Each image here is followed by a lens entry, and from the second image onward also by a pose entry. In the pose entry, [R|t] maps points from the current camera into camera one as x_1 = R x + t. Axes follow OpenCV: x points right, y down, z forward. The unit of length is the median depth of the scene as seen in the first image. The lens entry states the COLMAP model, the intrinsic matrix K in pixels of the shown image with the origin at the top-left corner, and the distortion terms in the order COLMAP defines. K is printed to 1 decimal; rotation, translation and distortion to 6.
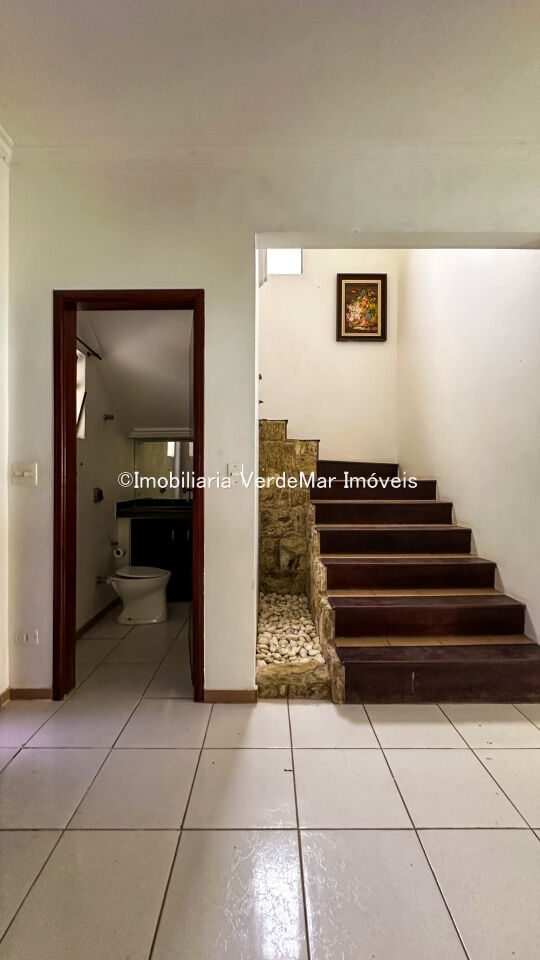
lens RADIAL K [[387.6, 0, 270.0], [0, 387.6, 480.0], [0, 0, 1]] dist [0.001154, 0.000232]
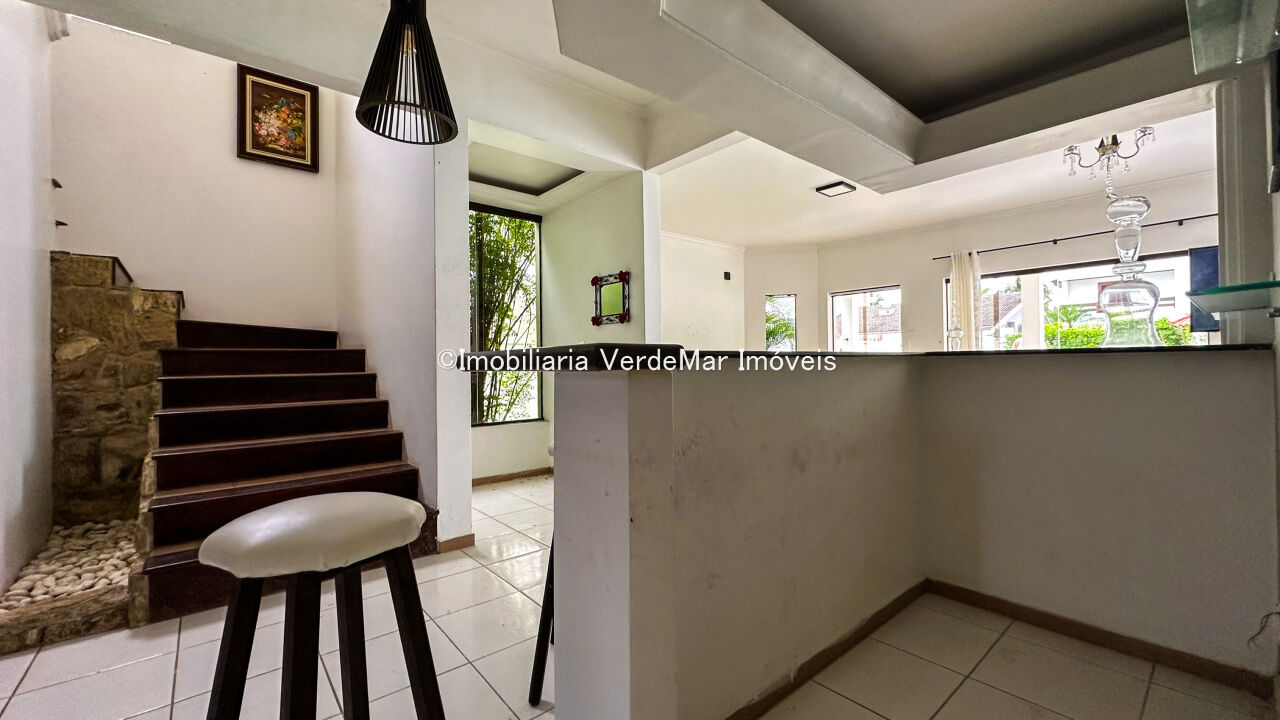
lens RADIAL K [[512.1, 0, 639.7], [0, 512.1, 359.4], [0, 0, 1]] dist [-0.002272, 0.000226]
pose [[0.765734, -0.009493, 0.643087, 0.192273], [0.018332, 0.999807, -0.007070, 0.048688], [-0.642896, 0.017203, 0.765760, -0.276777]]
